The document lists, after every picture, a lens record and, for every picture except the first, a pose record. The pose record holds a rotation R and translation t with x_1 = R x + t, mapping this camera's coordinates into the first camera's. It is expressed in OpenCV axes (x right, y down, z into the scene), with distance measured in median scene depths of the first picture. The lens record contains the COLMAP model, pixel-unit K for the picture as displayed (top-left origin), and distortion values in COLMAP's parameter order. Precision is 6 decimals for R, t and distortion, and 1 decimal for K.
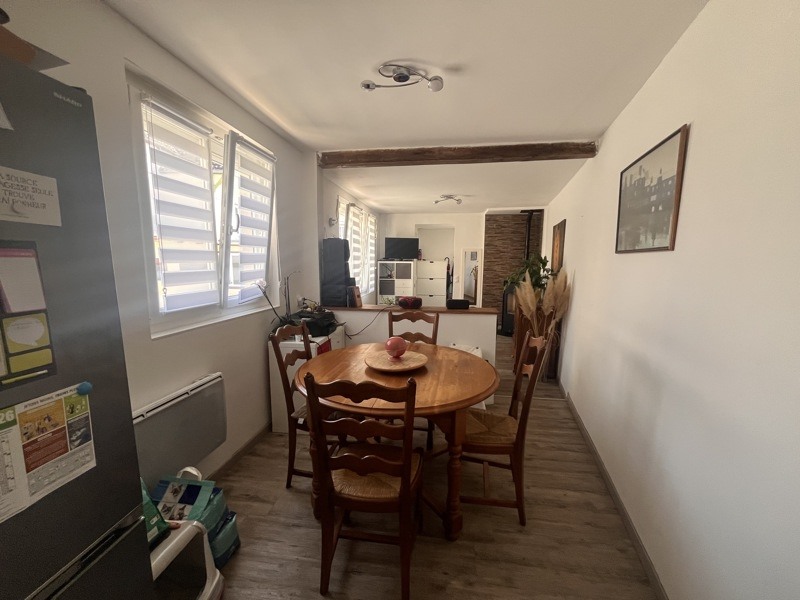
lens RADIAL K [[321.5, 0, 400.5], [0, 321.5, 303.5], [0, 0, 1]] dist [-0.008198, -0.000099]
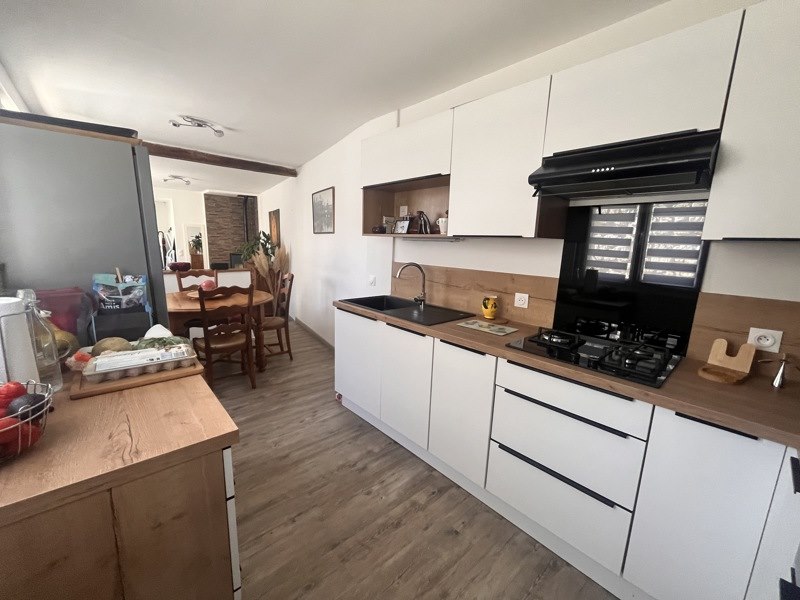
lens RADIAL K [[321.5, 0, 403.9], [0, 321.5, 304.1], [0, 0, 1]] dist [-0.008198, -0.000099]
pose [[0.636304, -0.129911, 0.760421, -0.637626], [0.075411, 0.991472, 0.106281, 0.126513], [-0.767743, -0.010283, 0.640675, -0.838463]]
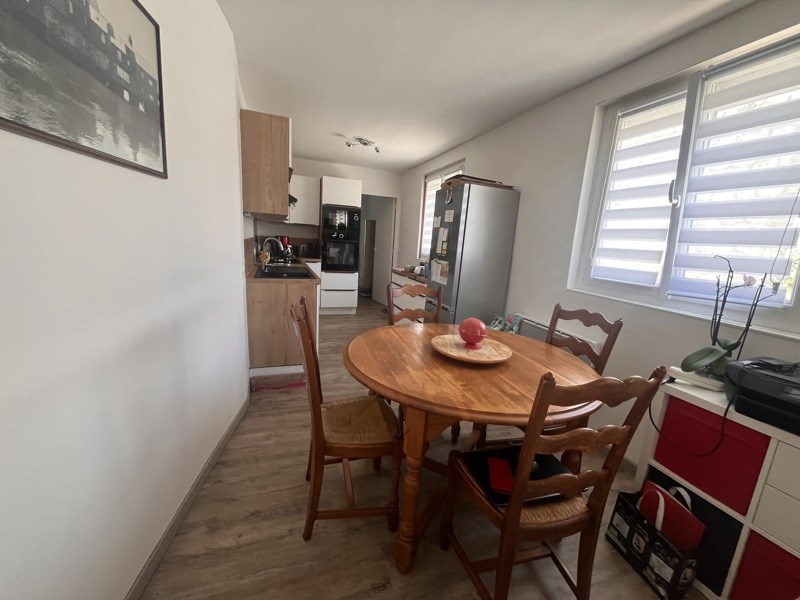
lens RADIAL K [[321.5, 0, 403.9], [0, 321.5, 305.0], [0, 0, 1]] dist [-0.008198, -0.000099]
pose [[-0.877086, 0.028548, -0.479484, 0.532943], [-0.137648, 0.941428, 0.307841, -0.150740], [0.460188, 0.336004, -0.821784, 1.614319]]
